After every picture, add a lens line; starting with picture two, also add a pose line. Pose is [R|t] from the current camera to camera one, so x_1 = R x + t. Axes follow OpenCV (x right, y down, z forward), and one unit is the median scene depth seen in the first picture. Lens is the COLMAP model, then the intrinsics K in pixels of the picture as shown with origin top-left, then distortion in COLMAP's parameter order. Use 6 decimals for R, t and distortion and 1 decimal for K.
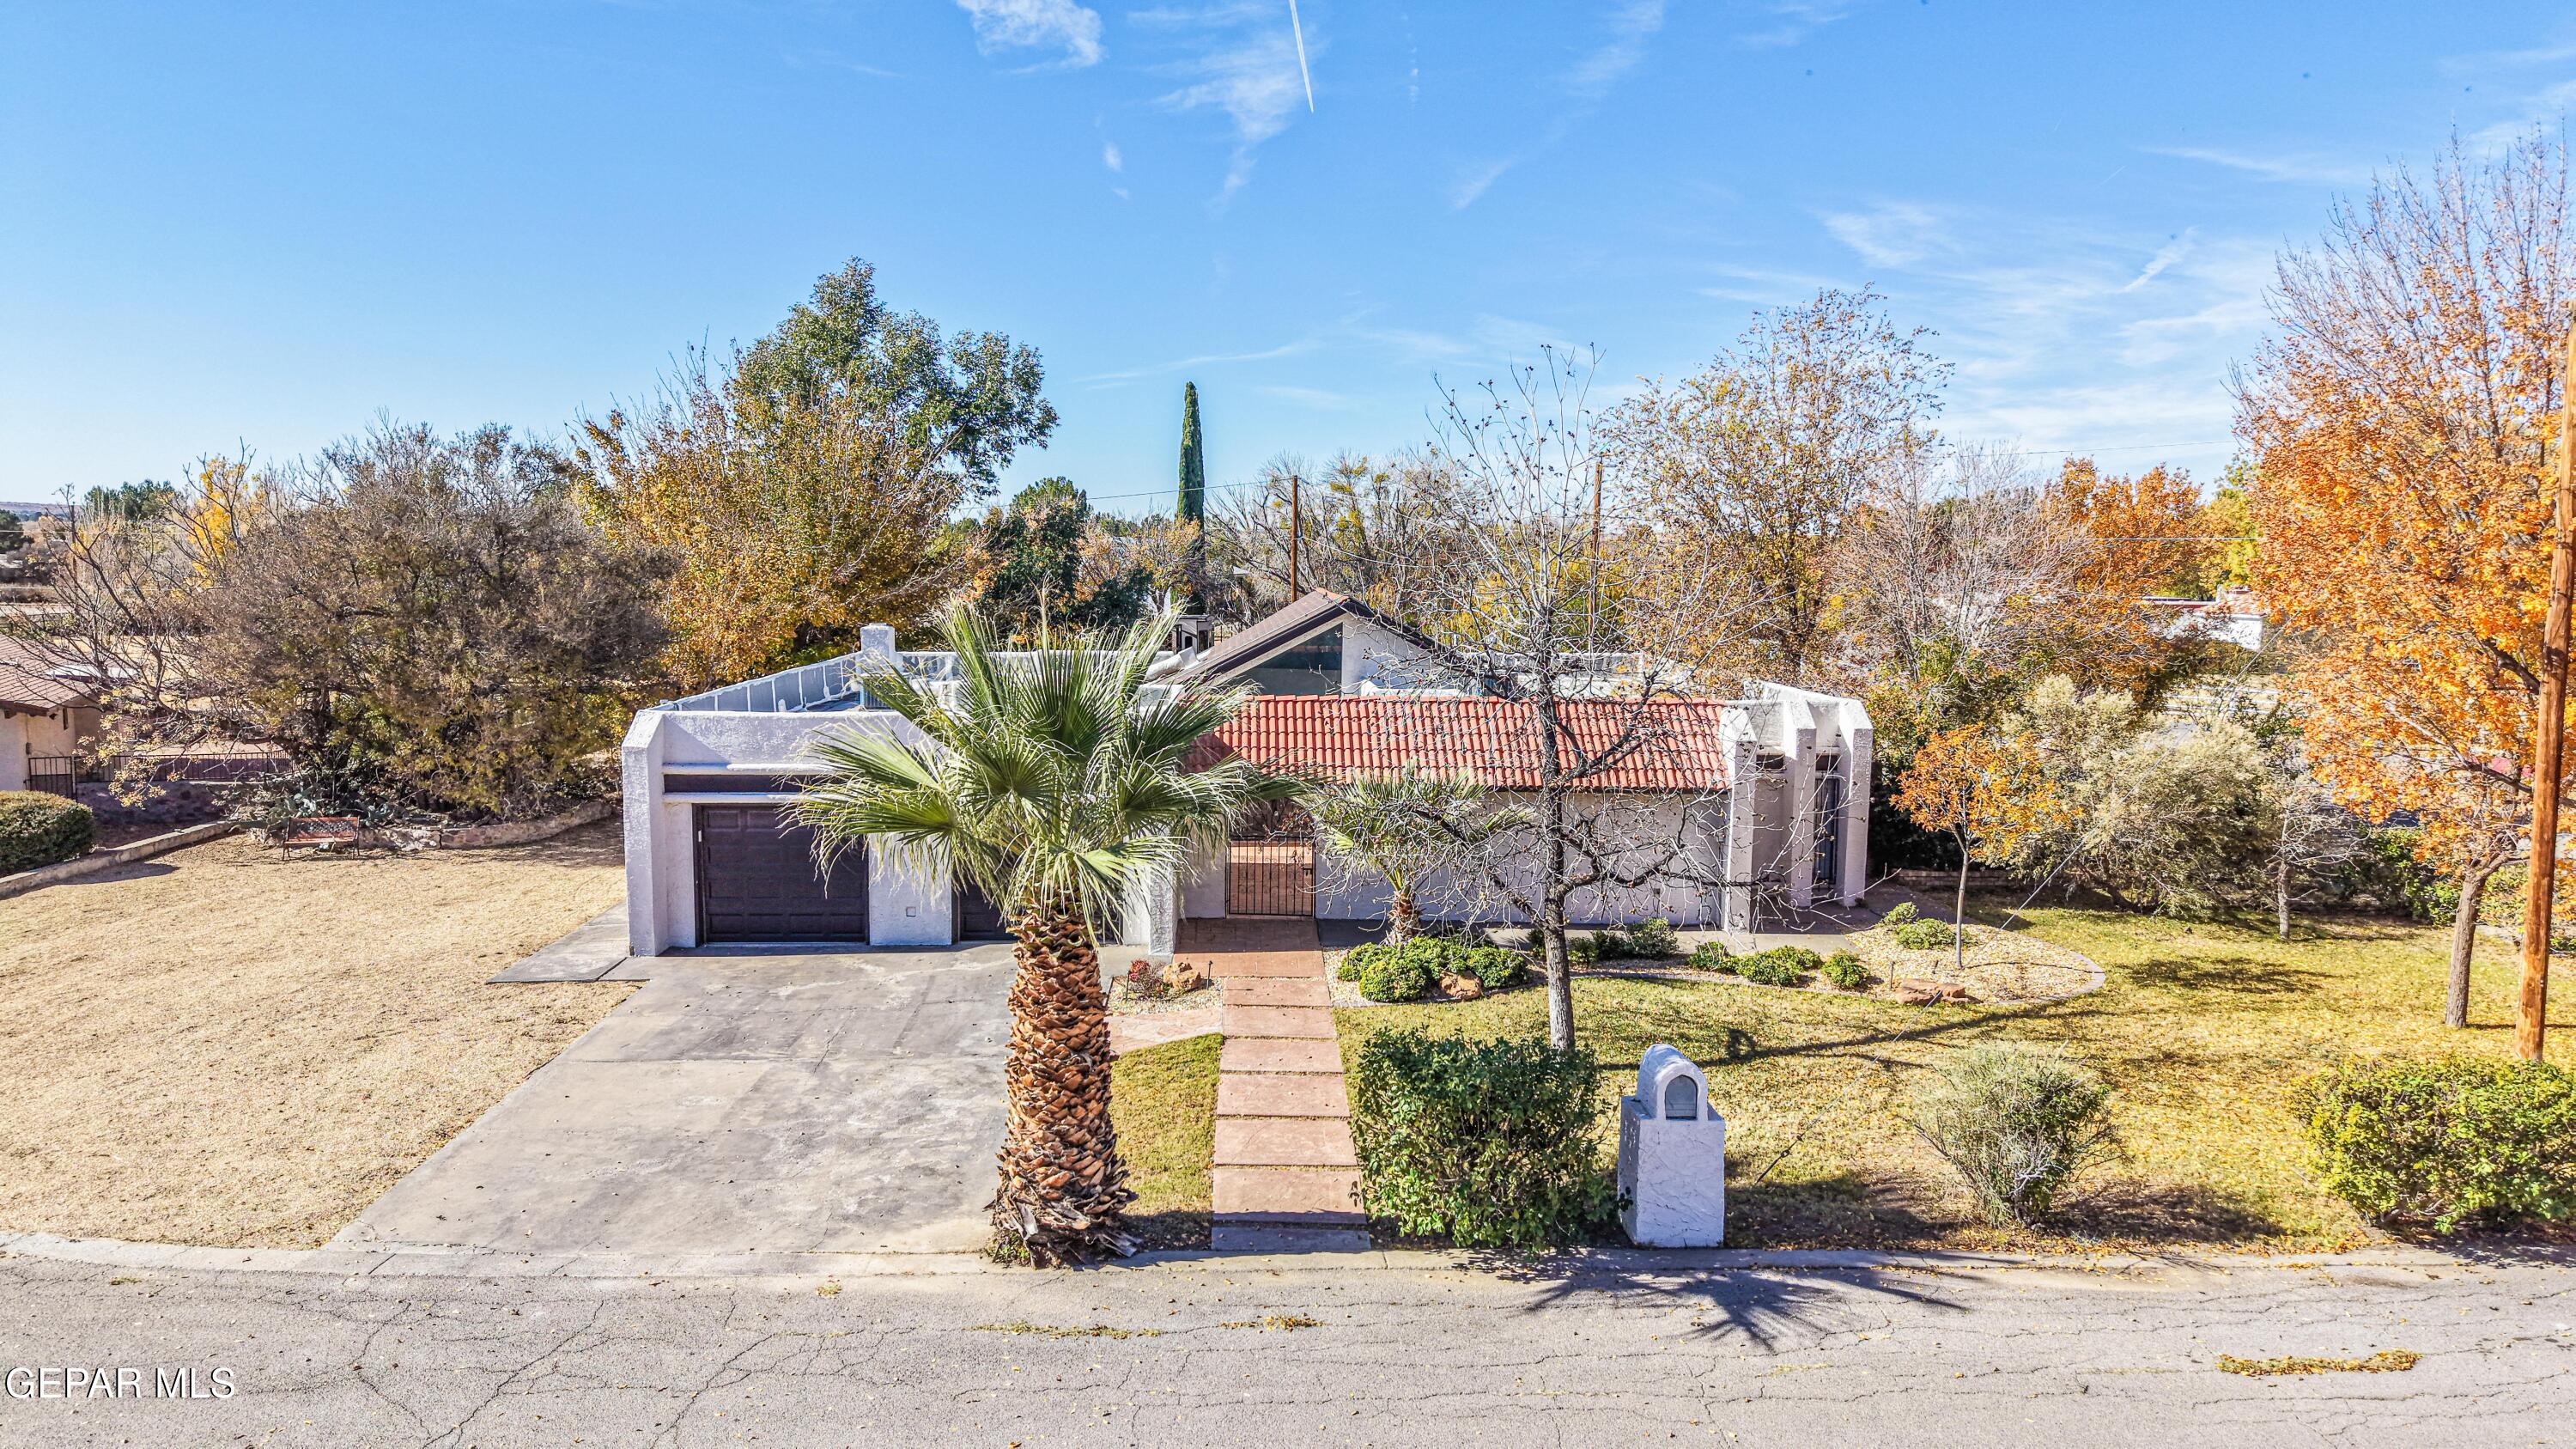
lens RADIAL K [[1706.3, 0, 1290.3], [0, 1706.3, 737.1], [0, 0, 1]] dist [0.051854, -0.065057]
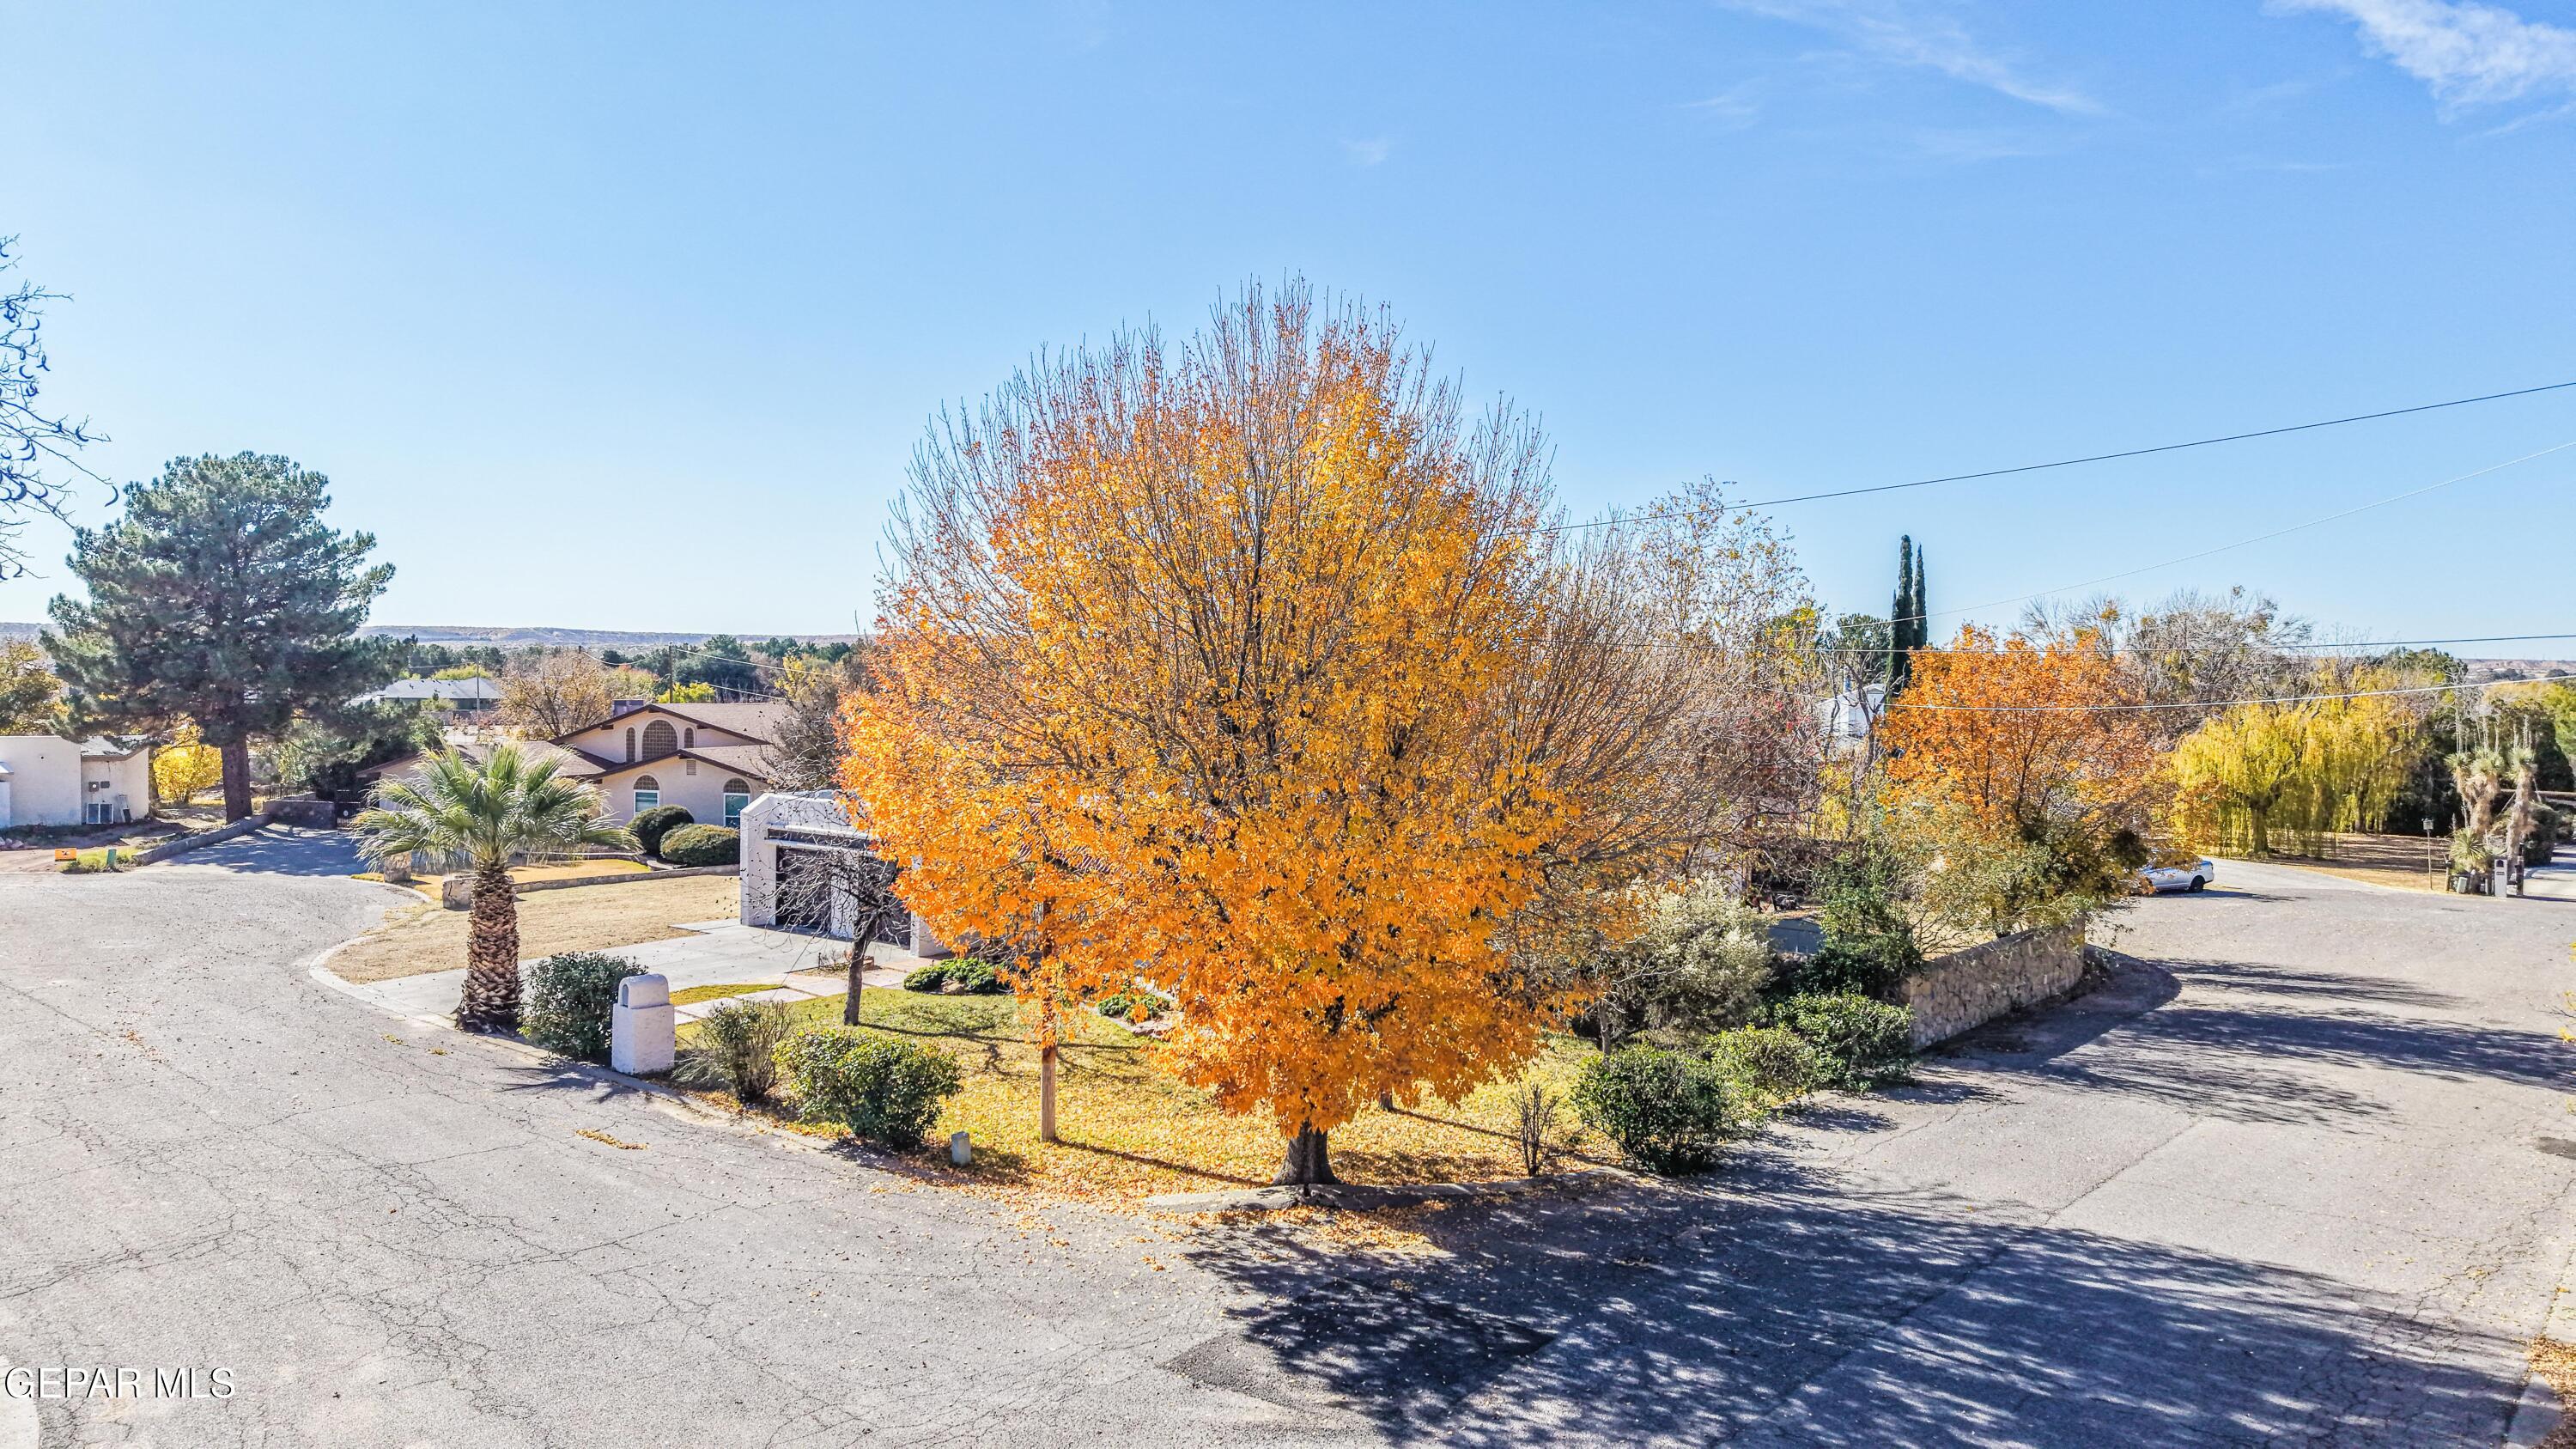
lens RADIAL K [[1706.3, 0, 1295.8], [0, 1706.3, 714.0], [0, 0, 1]] dist [0.051854, -0.065057]
pose [[0.728991, 0.011941, -0.684419, 1.655221], [-0.075651, 0.995129, -0.063215, -0.034623], [0.680330, 0.097860, 0.726343, 0.045451]]
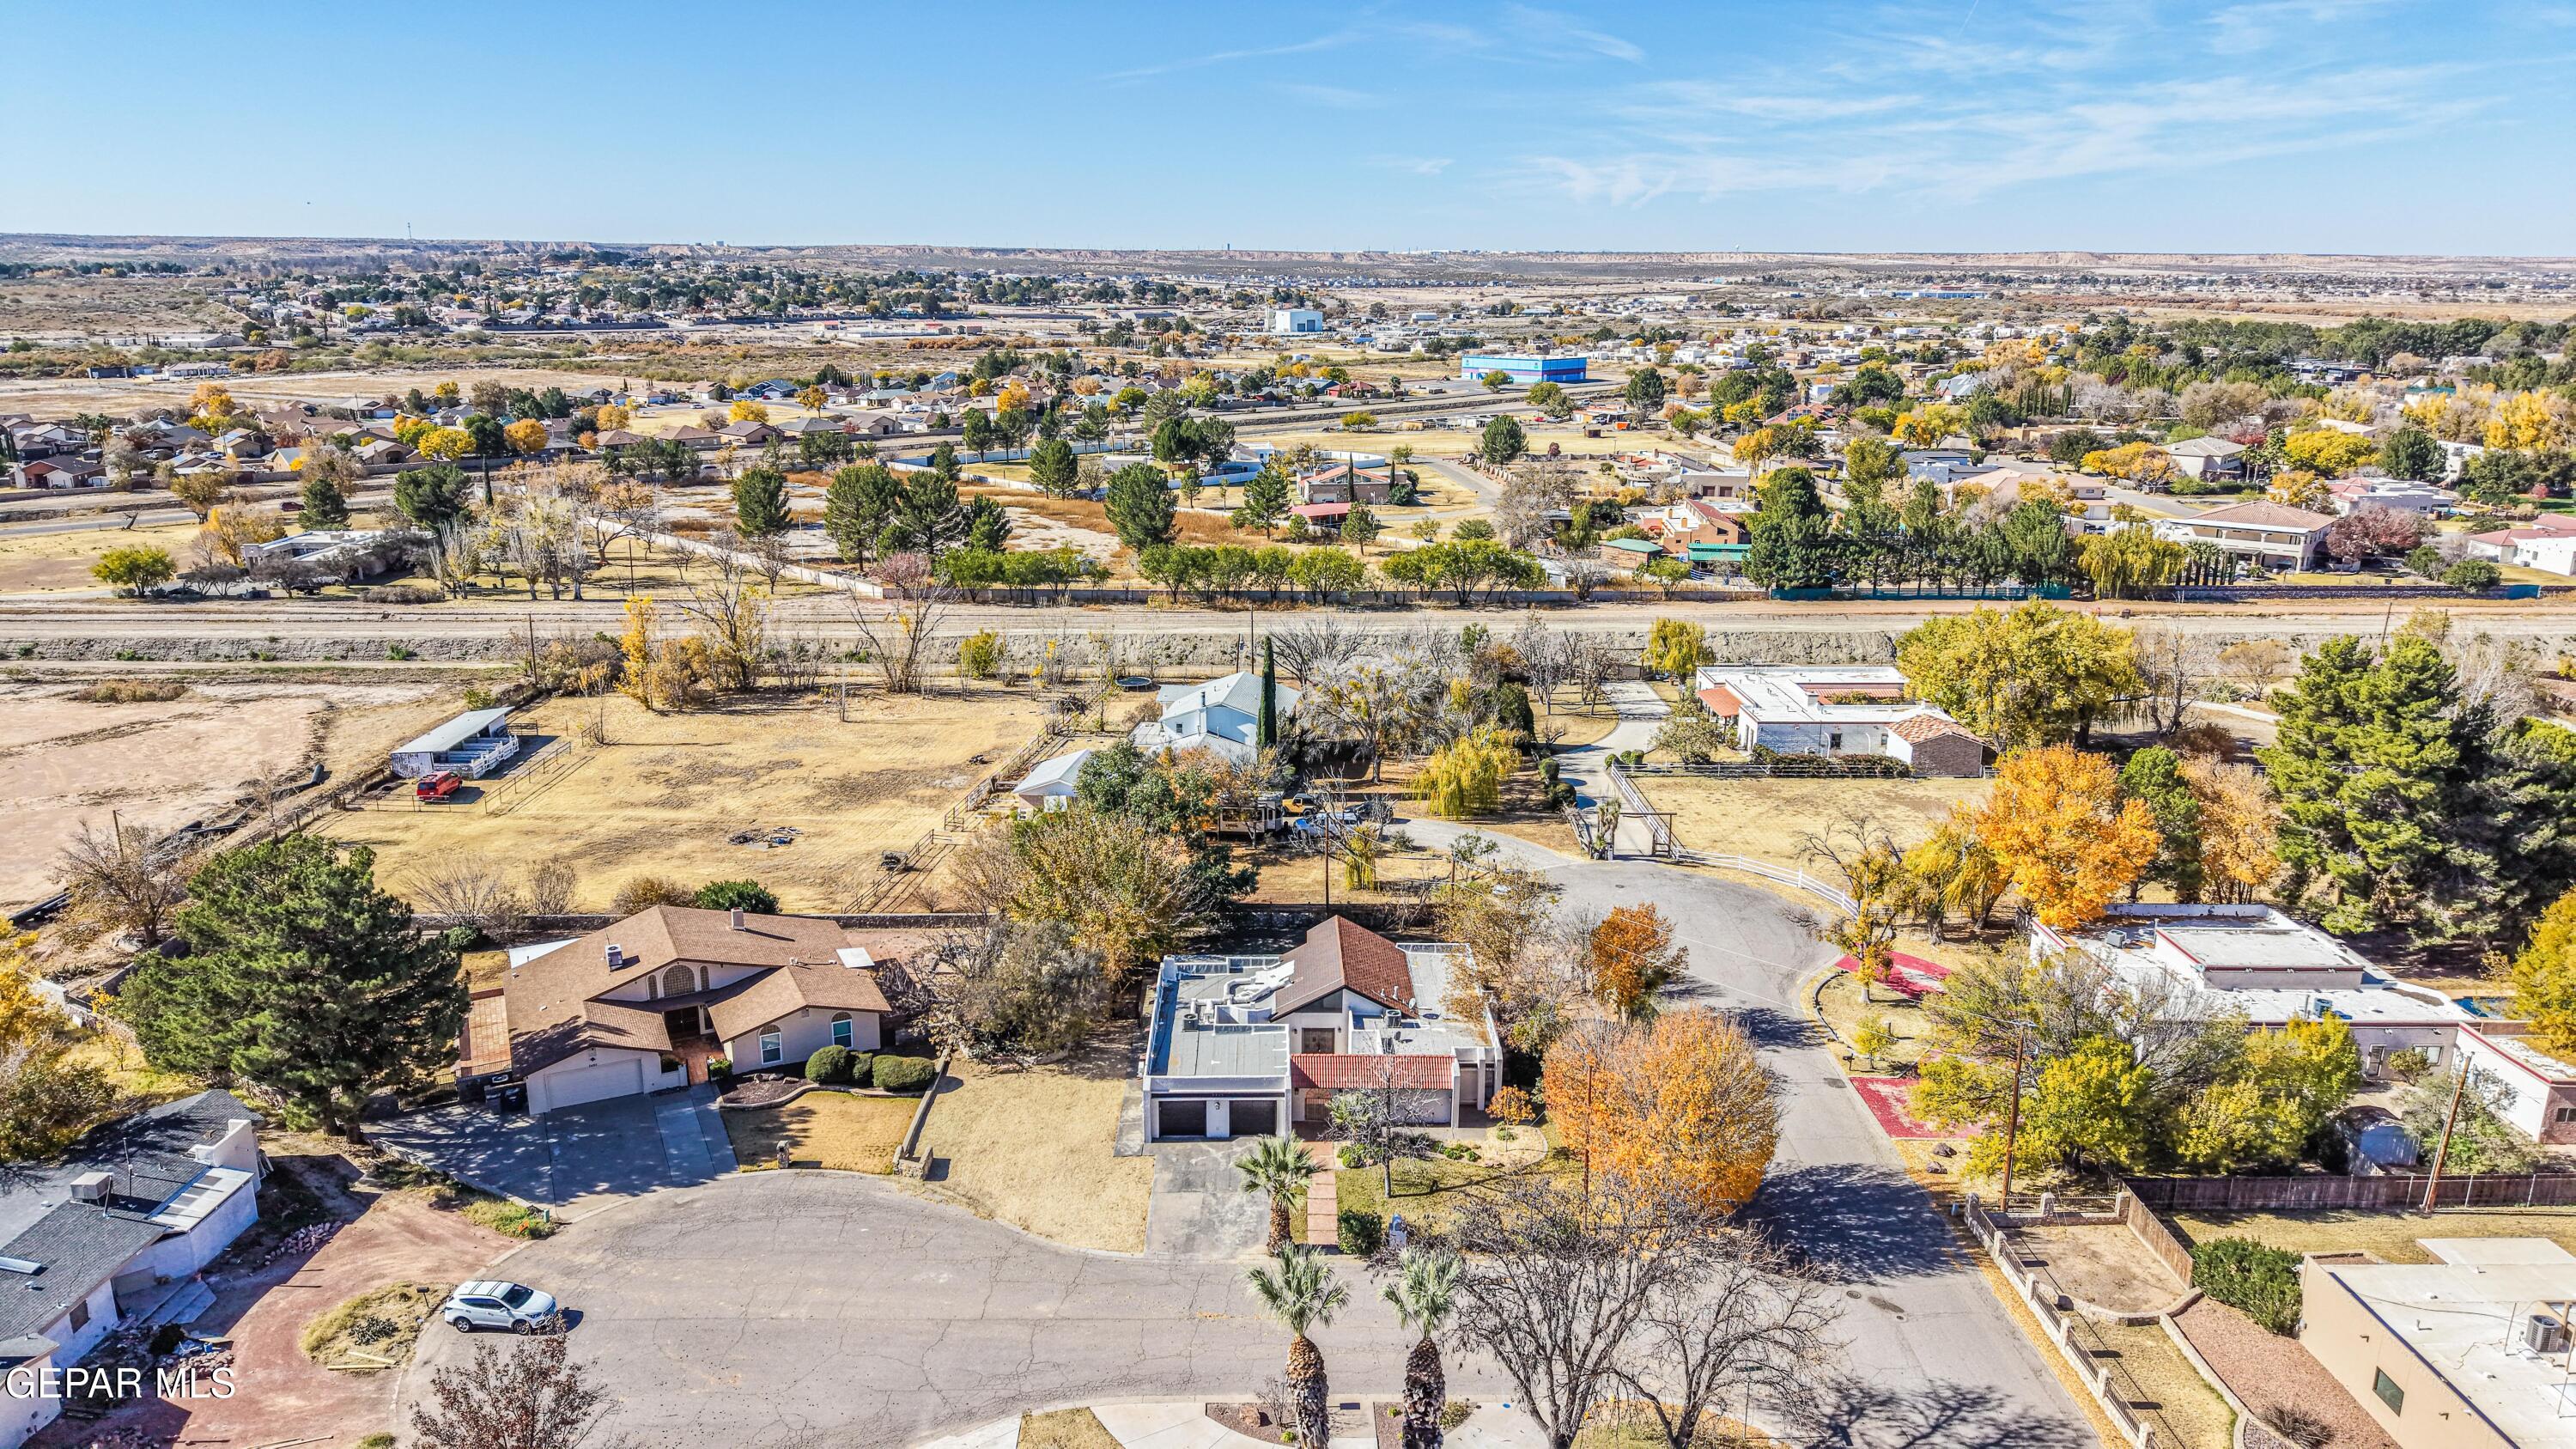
lens RADIAL K [[1706.3, 0, 1289.1], [0, 1706.3, 707.9], [0, 0, 1]] dist [0.051854, -0.065057]
pose [[0.999795, 0.000898, -0.020203, -0.002840], [0.002019, 0.989595, 0.143870, -1.649723], [0.020122, -0.143882, 0.989390, -3.099499]]
